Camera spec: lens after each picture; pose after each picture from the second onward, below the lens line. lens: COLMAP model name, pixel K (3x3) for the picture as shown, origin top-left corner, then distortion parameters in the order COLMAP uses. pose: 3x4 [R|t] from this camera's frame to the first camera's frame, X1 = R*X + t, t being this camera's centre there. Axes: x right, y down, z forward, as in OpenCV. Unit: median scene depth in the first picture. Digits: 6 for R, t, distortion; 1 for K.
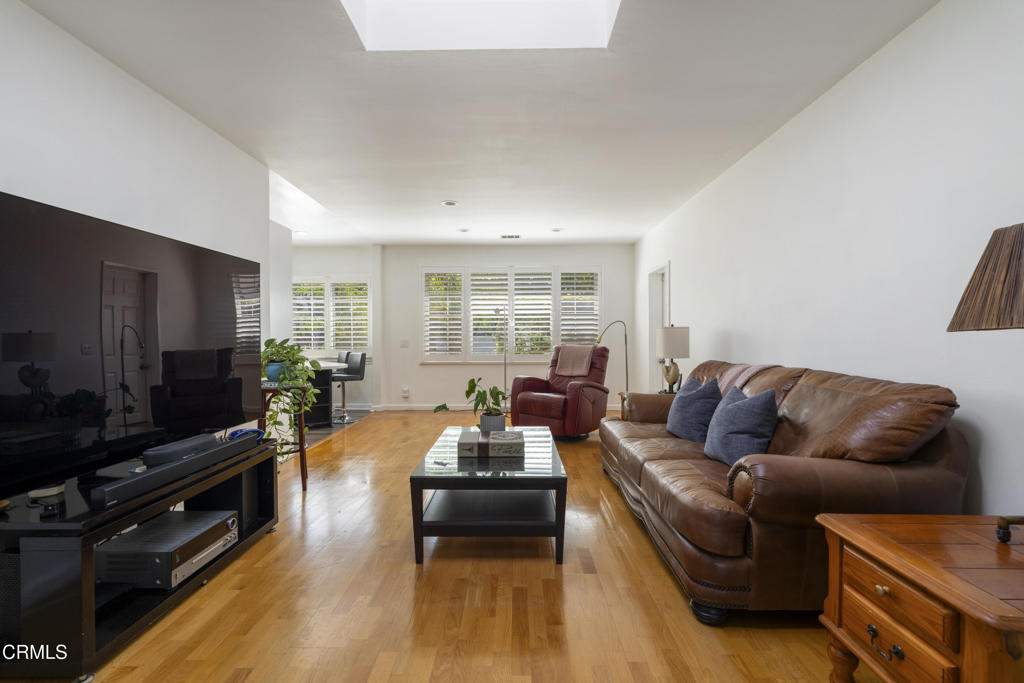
lens RADIAL K [[461.2, 0, 512.0], [0, 461.2, 341.5], [0, 0, 1]] dist [-0.000072, -0.000003]
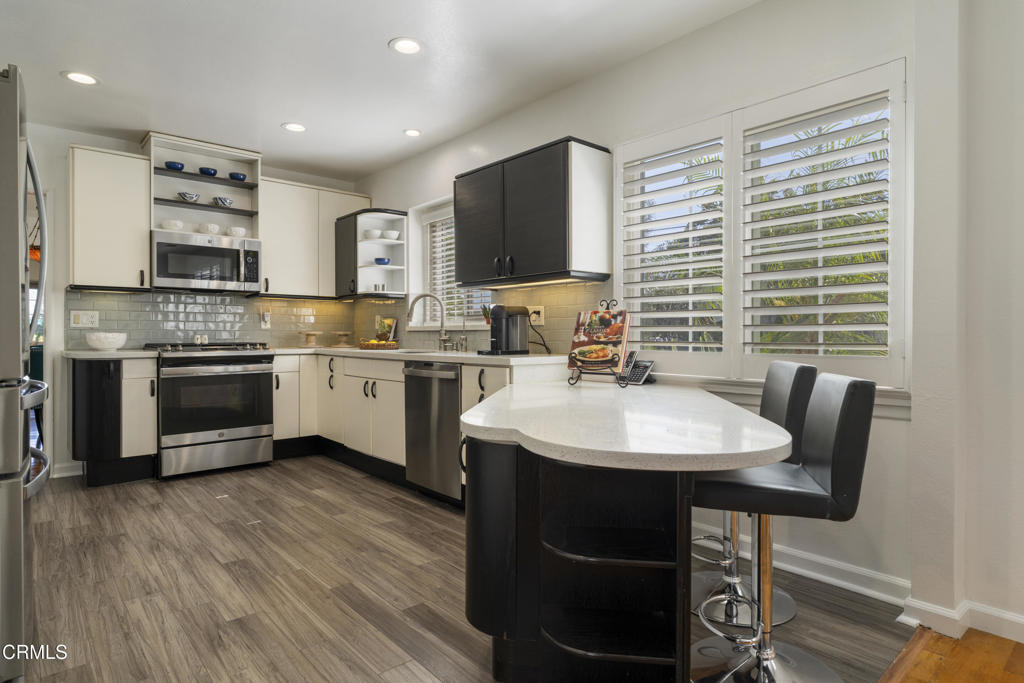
lens RADIAL K [[563.9, 0, 512.0], [0, 563.9, 341.5], [0, 0, 1]] dist [0.000767, 0.000177]
pose [[0.670996, 0.013419, -0.741339, -0.223662], [-0.004280, 0.999890, 0.014225, 0.004771], [0.741448, -0.006372, 0.670980, 0.646940]]
